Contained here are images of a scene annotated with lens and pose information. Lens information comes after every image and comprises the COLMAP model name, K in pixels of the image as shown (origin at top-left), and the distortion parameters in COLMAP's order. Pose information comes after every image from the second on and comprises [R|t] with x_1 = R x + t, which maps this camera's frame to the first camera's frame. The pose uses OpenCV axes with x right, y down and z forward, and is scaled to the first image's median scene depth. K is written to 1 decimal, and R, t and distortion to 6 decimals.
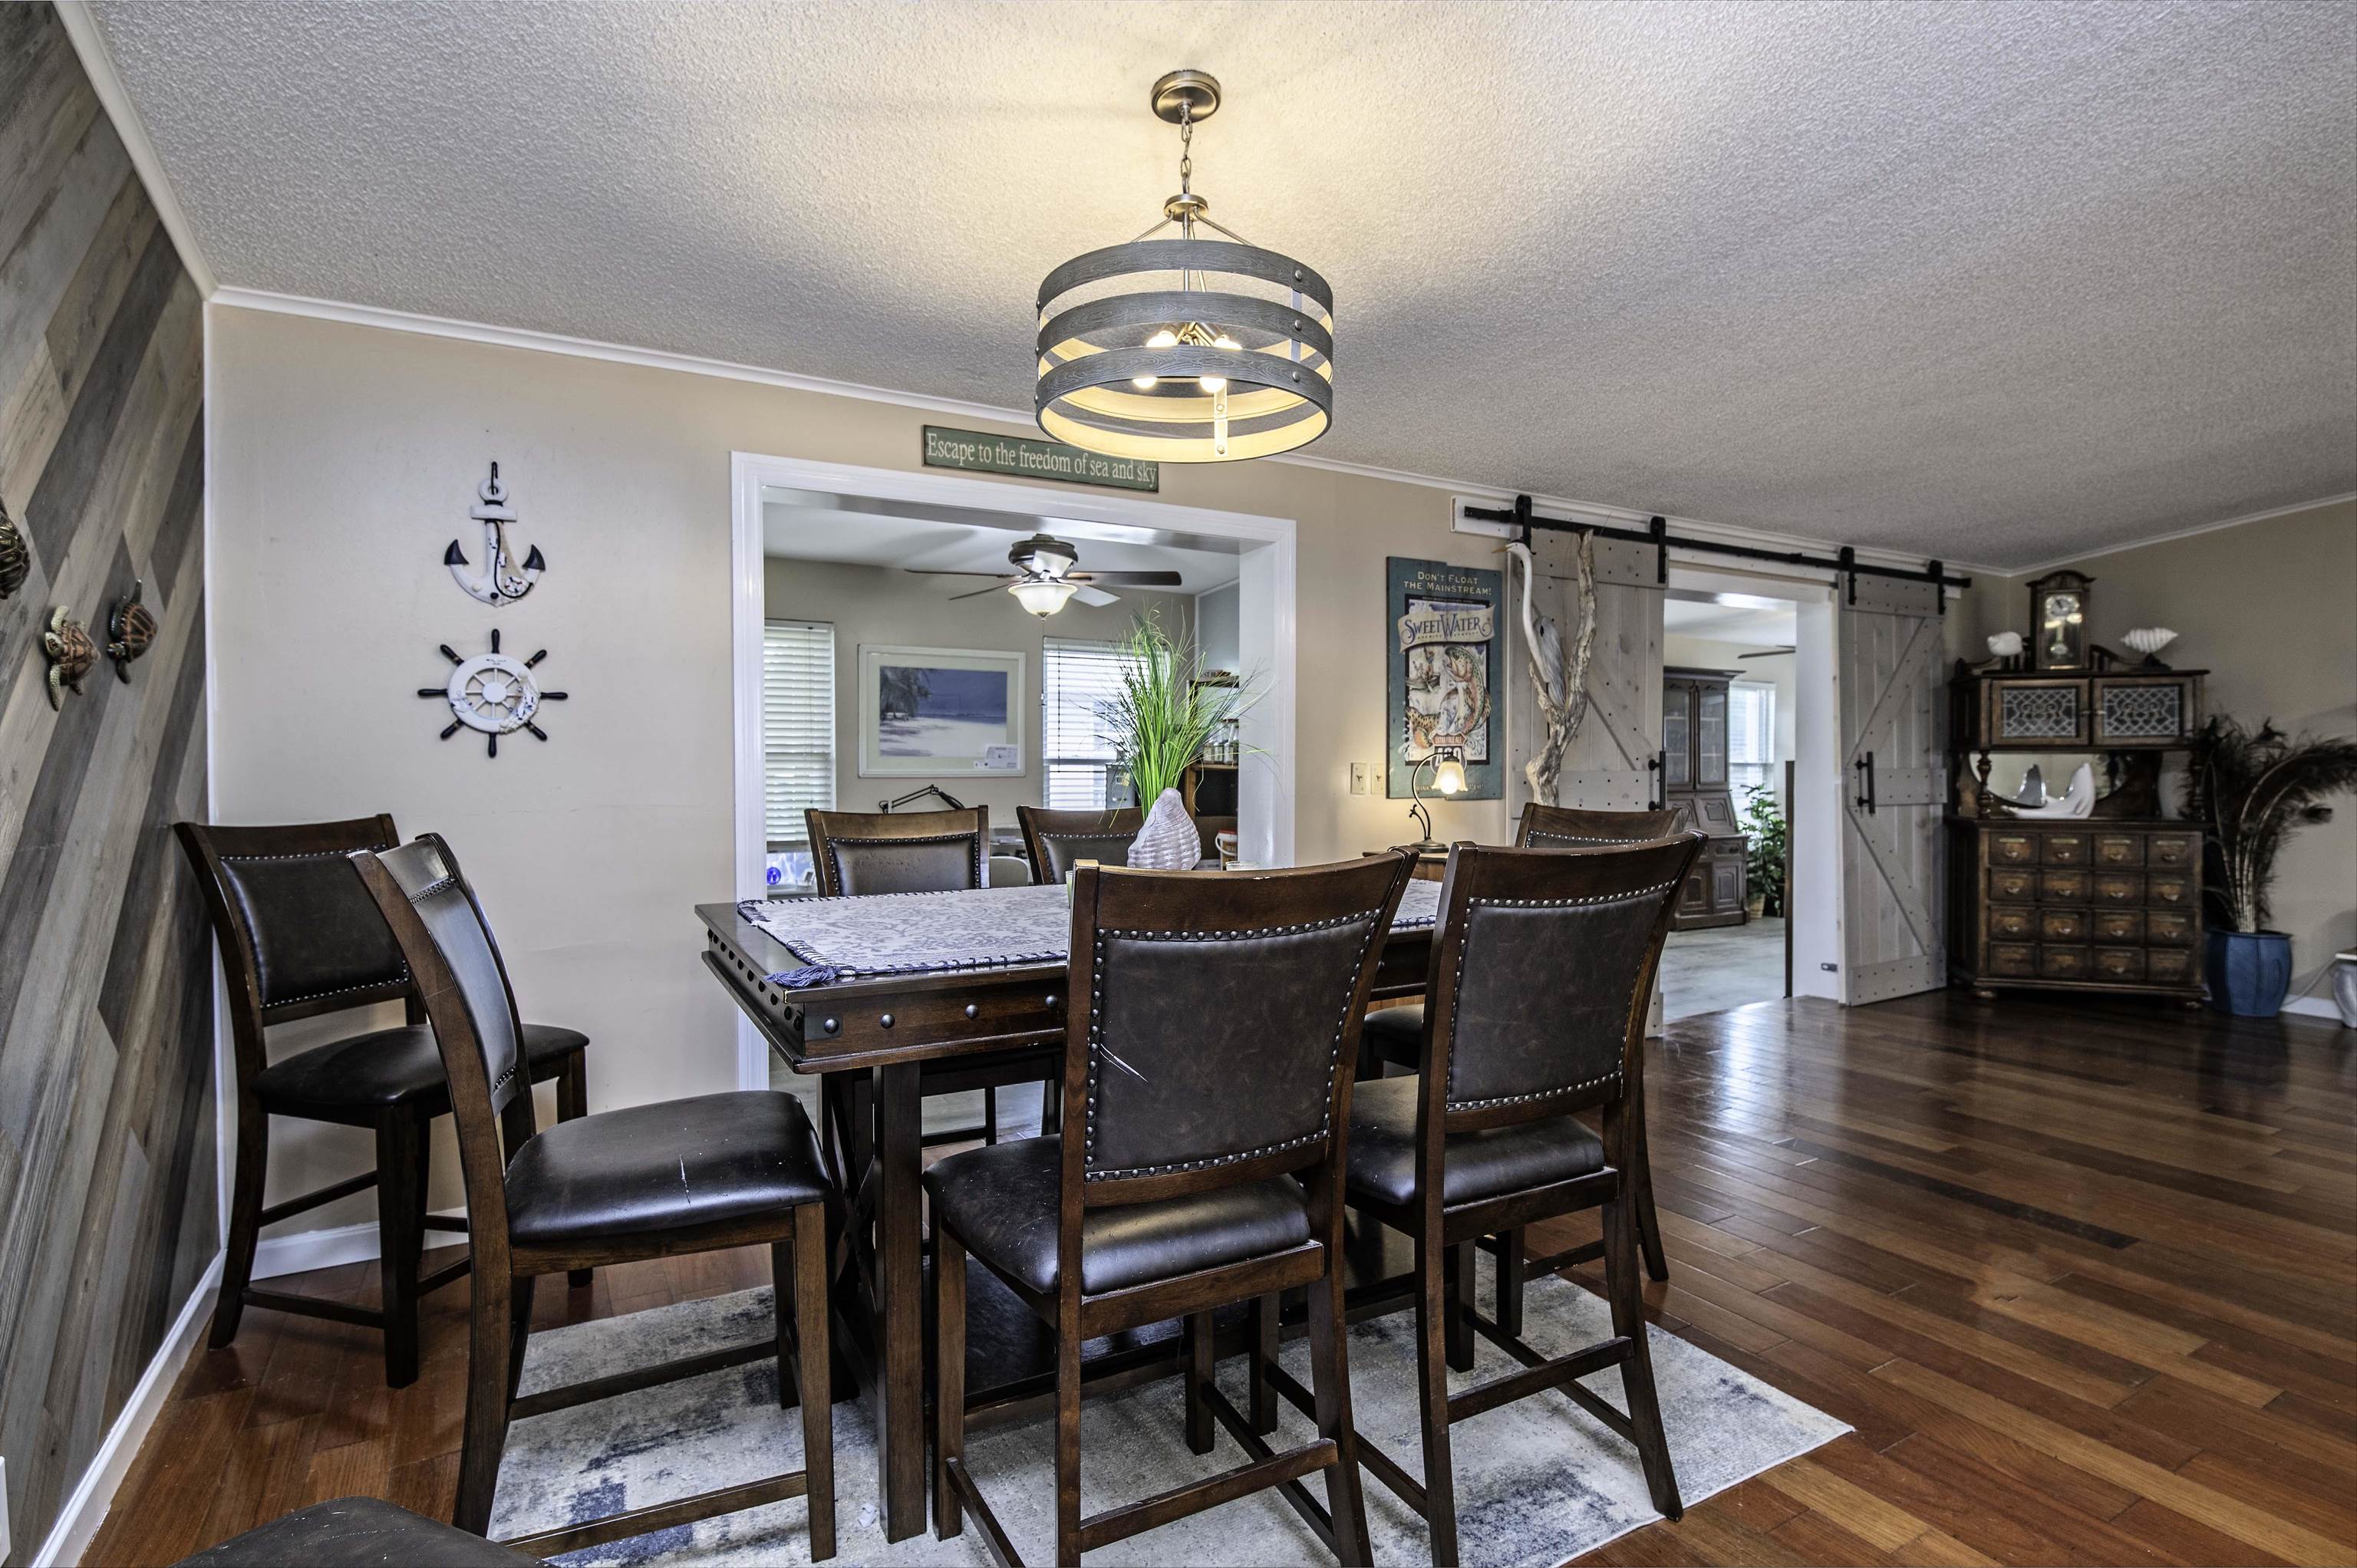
lens RADIAL K [[1166.8, 0, 1177.8], [0, 1166.8, 779.9], [0, 0, 1]] dist [-0.002535, -0.005585]
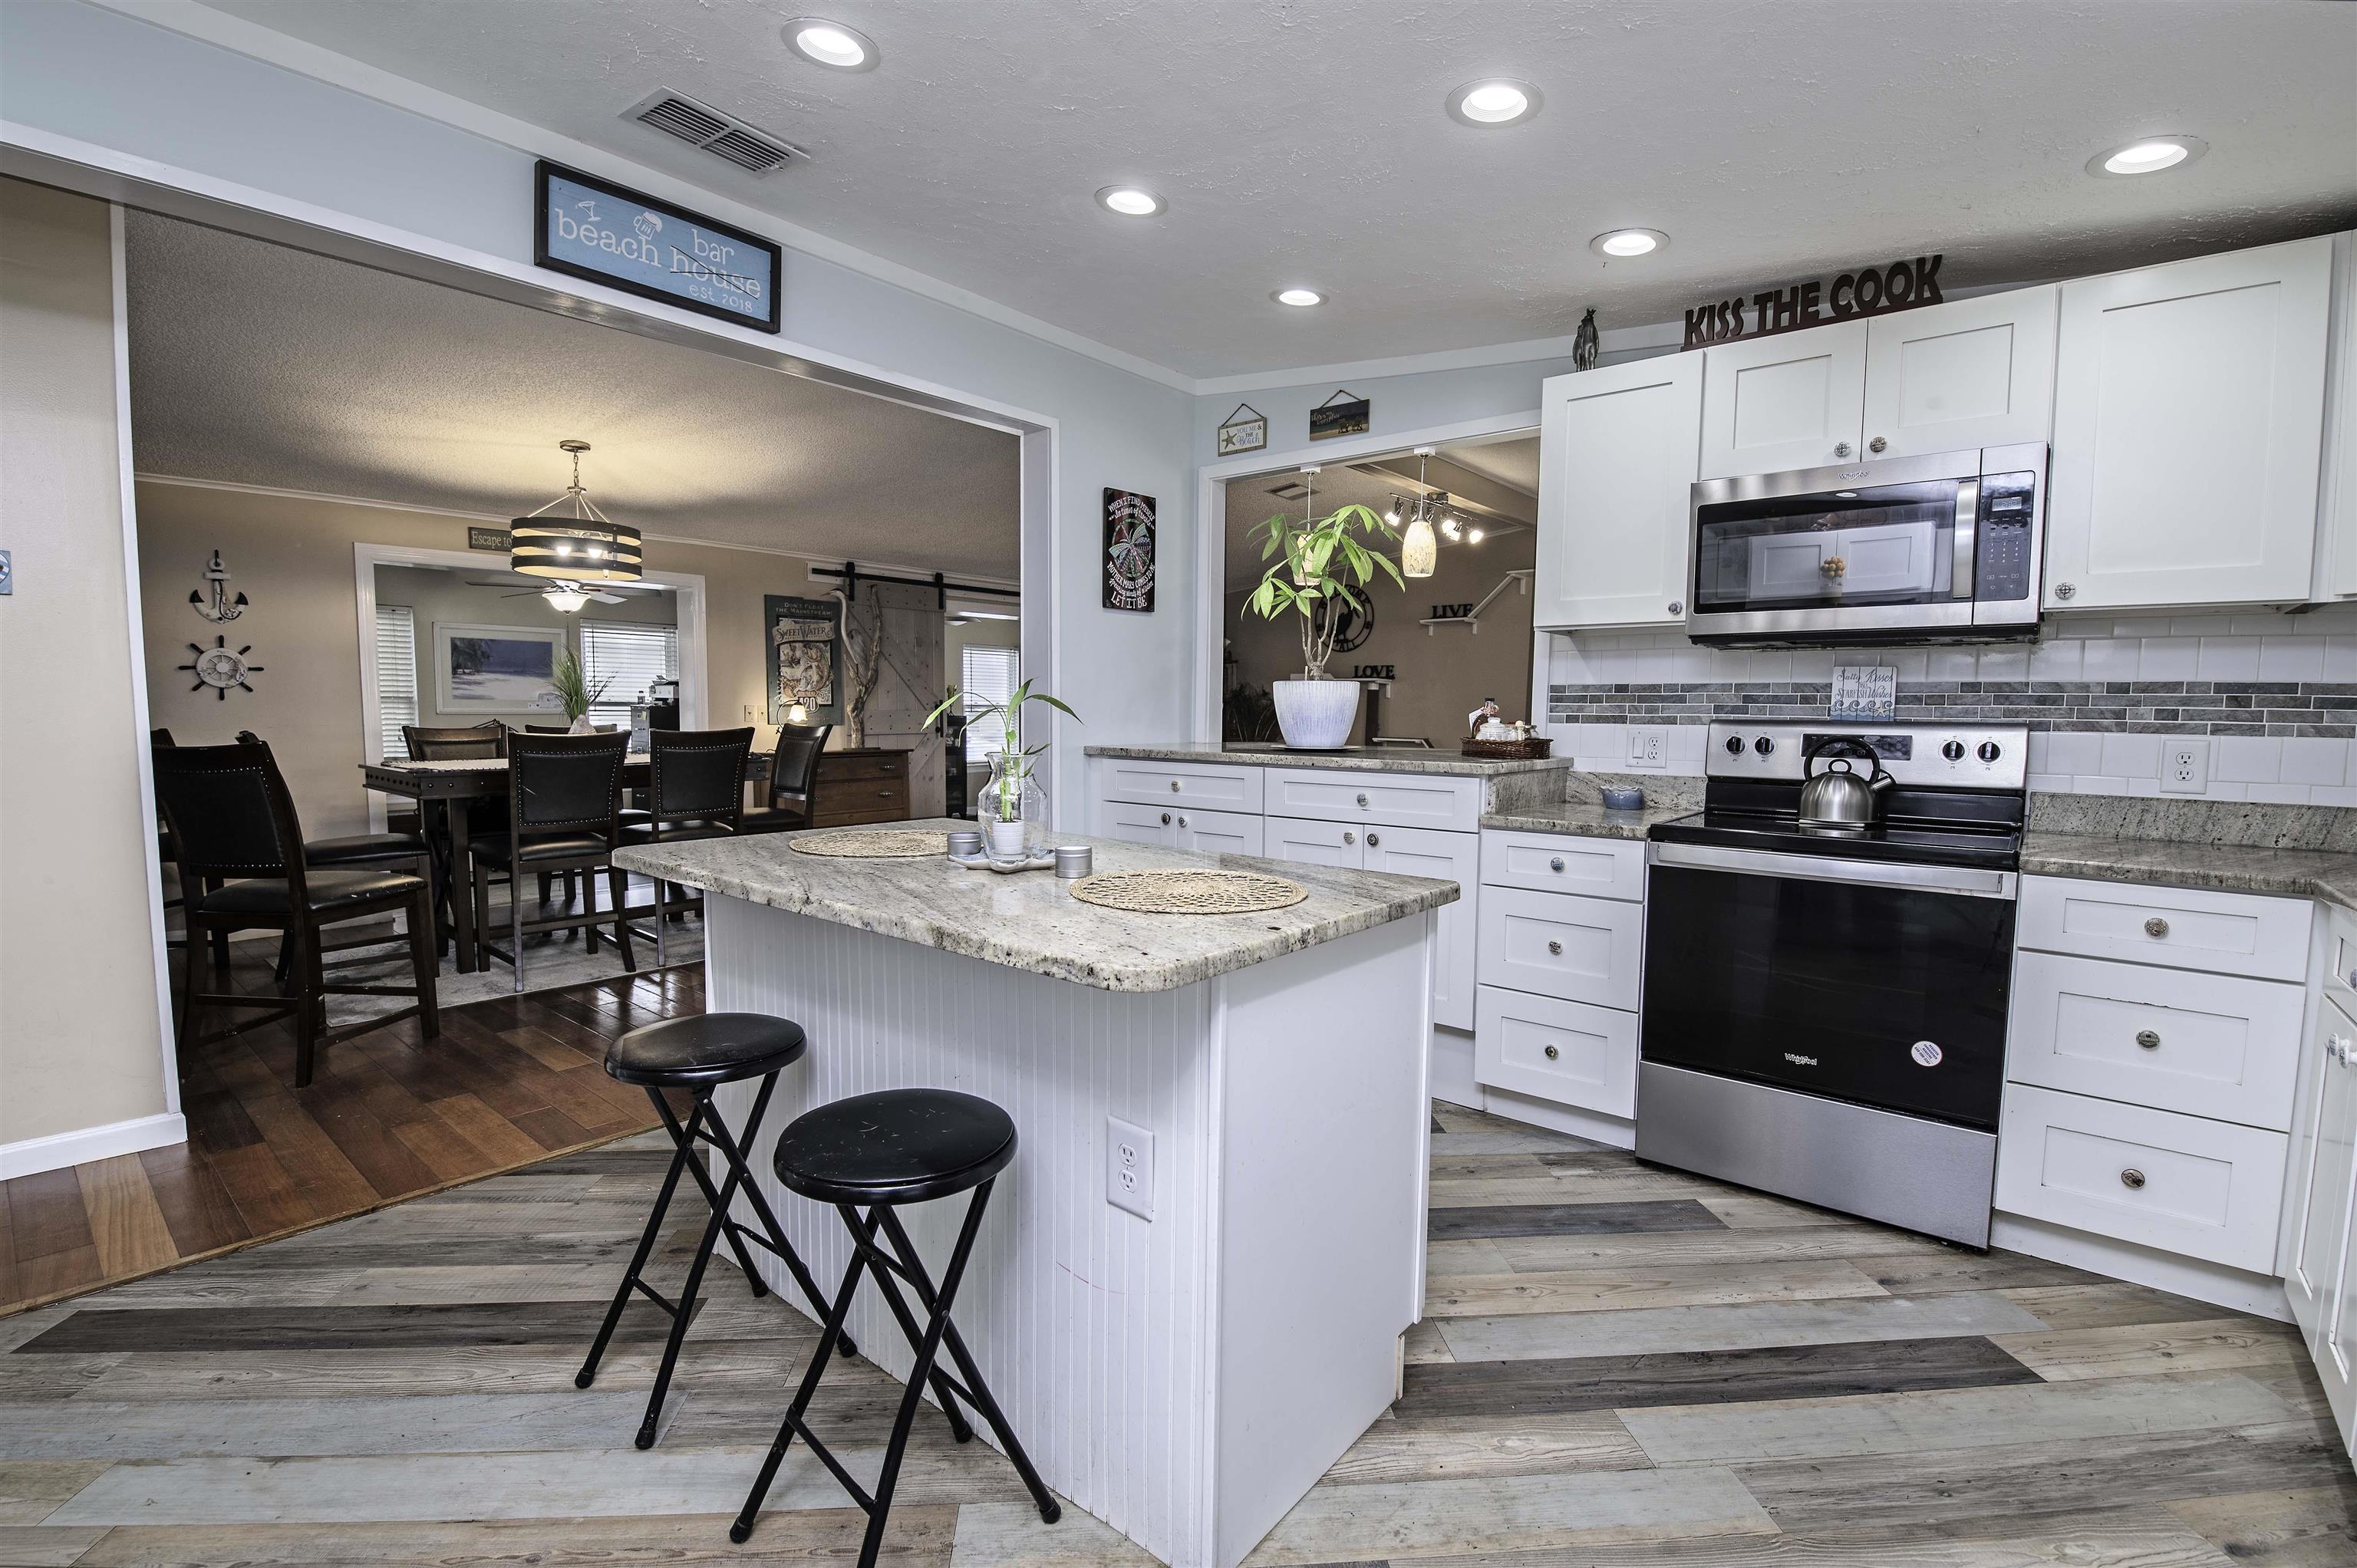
lens RADIAL K [[1040.5, 0, 1182.0], [0, 1040.5, 791.5], [0, 0, 1]] dist [-0.011242, -0.005035]
pose [[0.936137, -0.022805, 0.350896, 0.170075], [-0.000841, 0.997747, 0.067088, 0.008728], [-0.351635, -0.063098, 0.934008, -0.640872]]
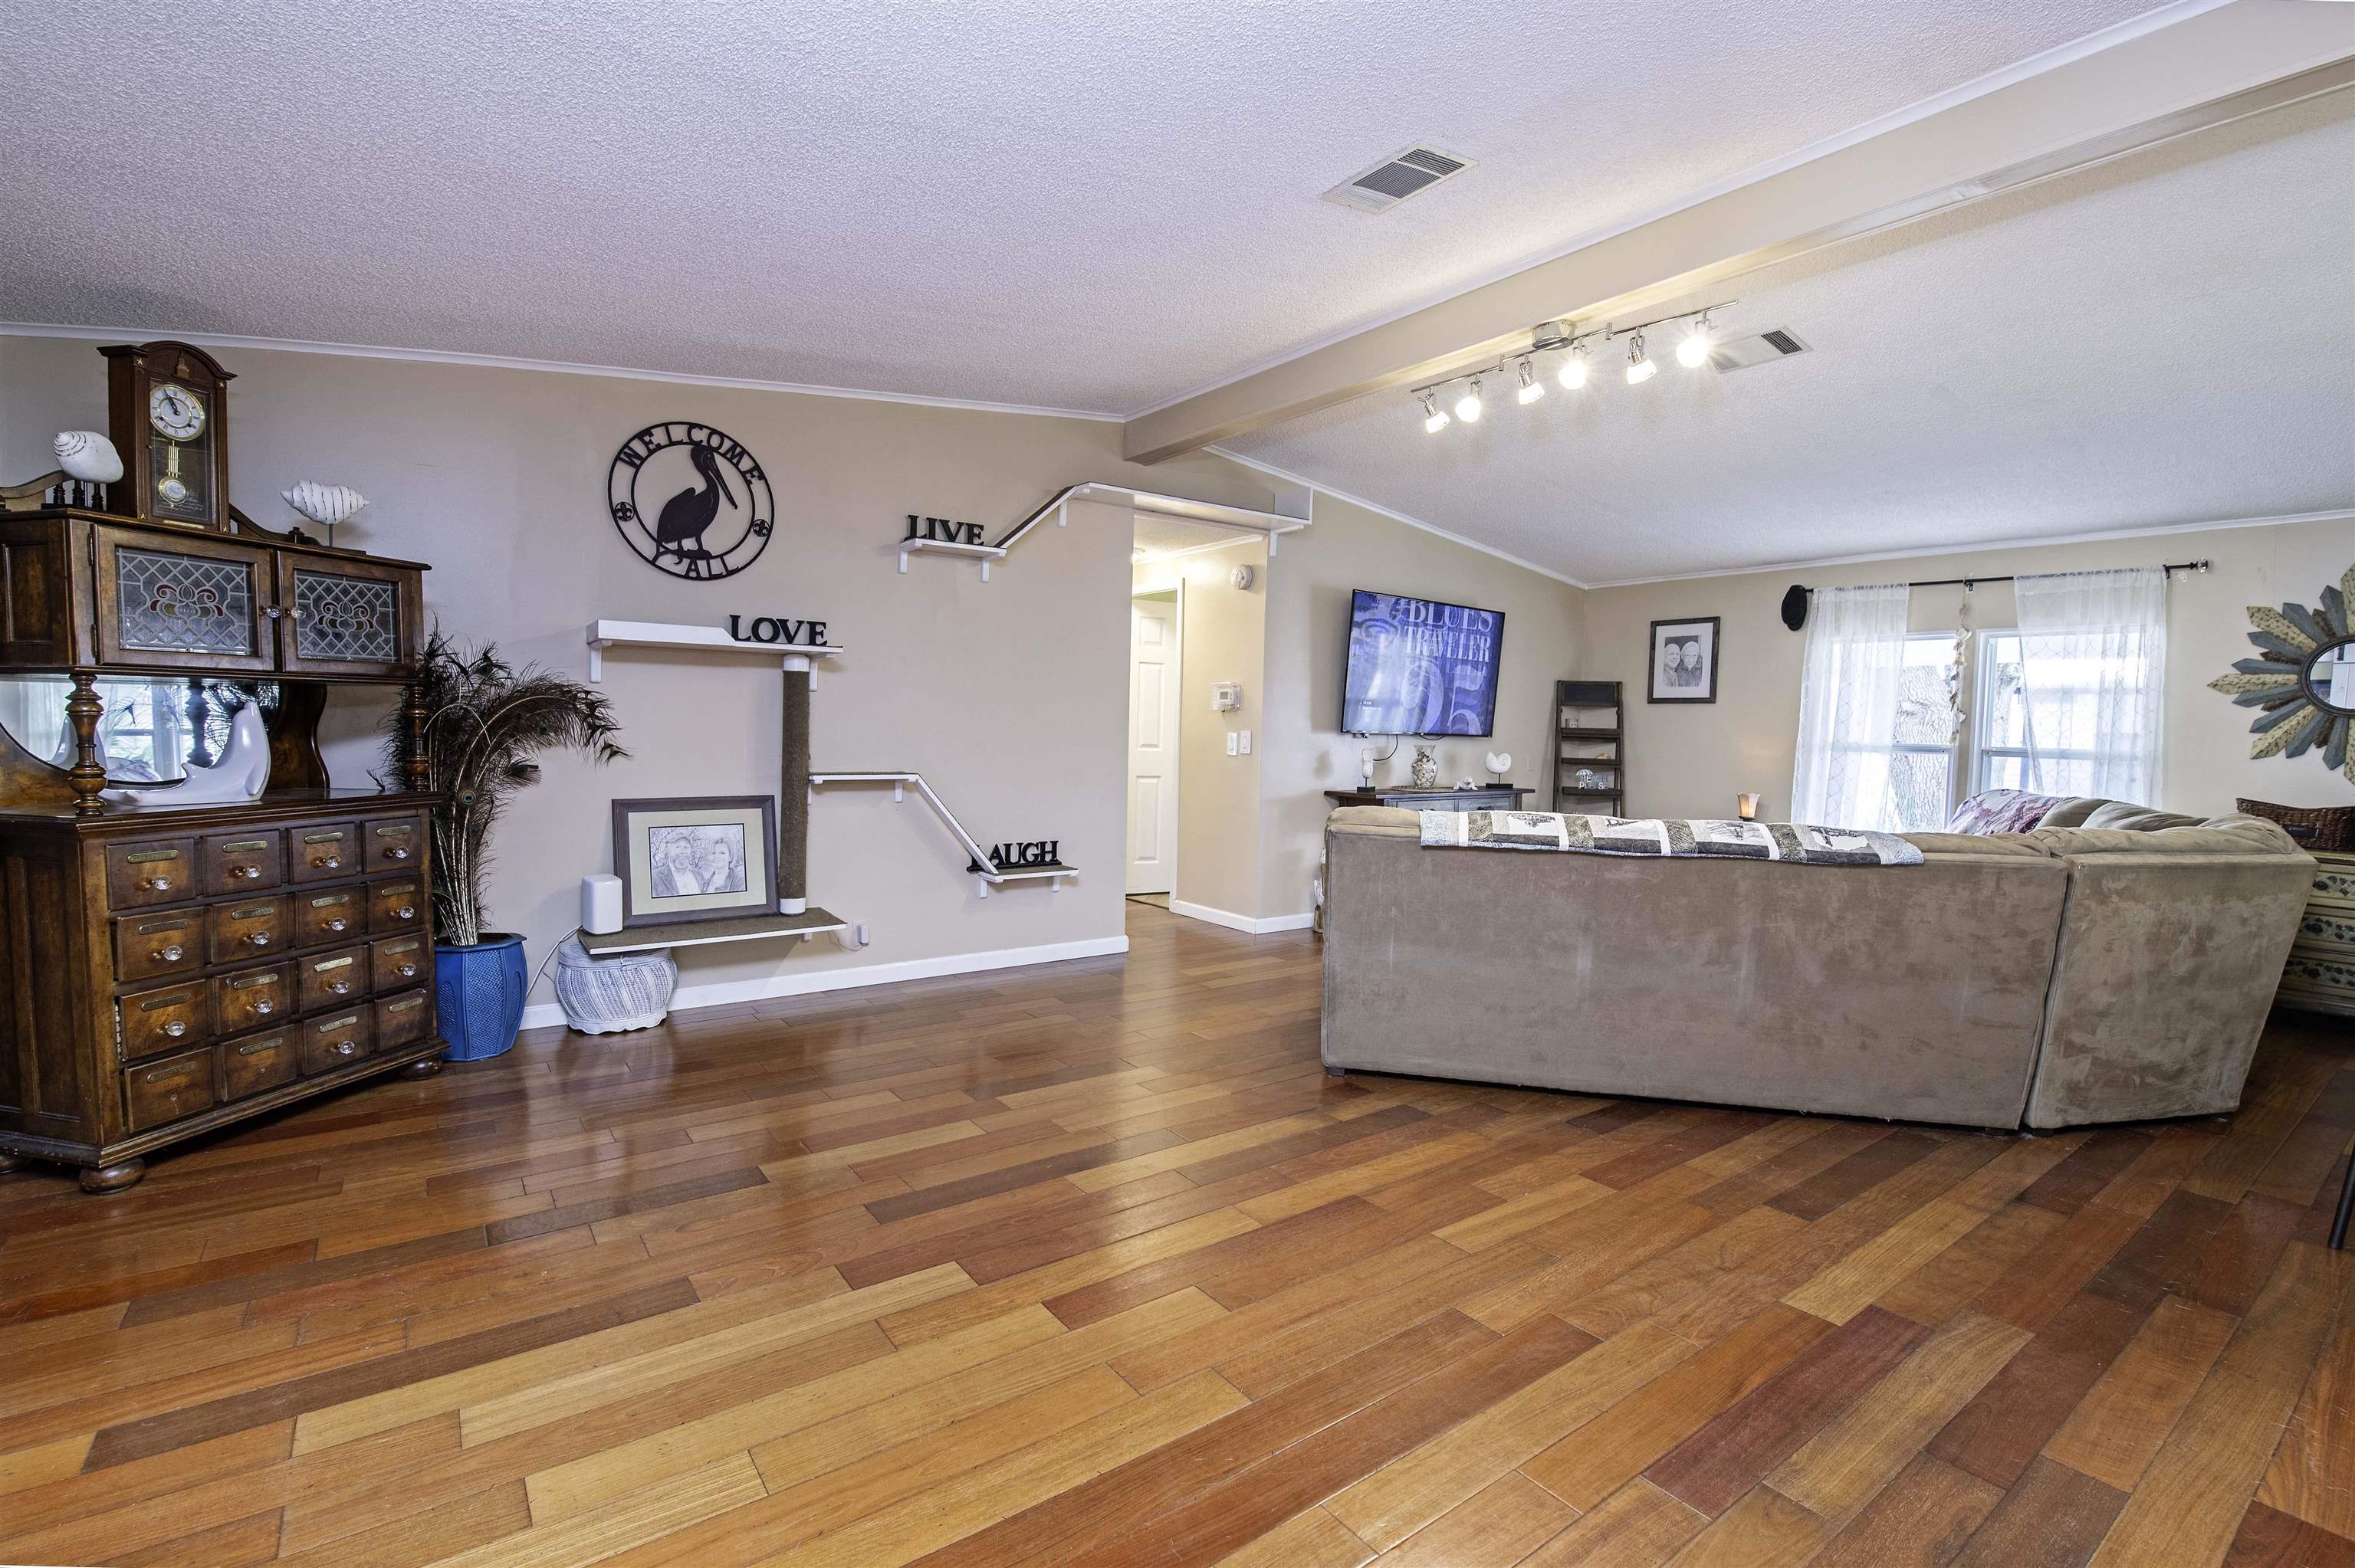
lens RADIAL K [[1039.5, 0, 1179.8], [0, 1039.5, 783.9], [0, 0, 1]] dist [-0.011242, -0.005035]
pose [[-0.116147, -0.065646, 0.991060, 0.243622], [-0.005727, 0.997841, 0.065424, -0.010799], [-0.993216, 0.001923, -0.116272, 0.640451]]
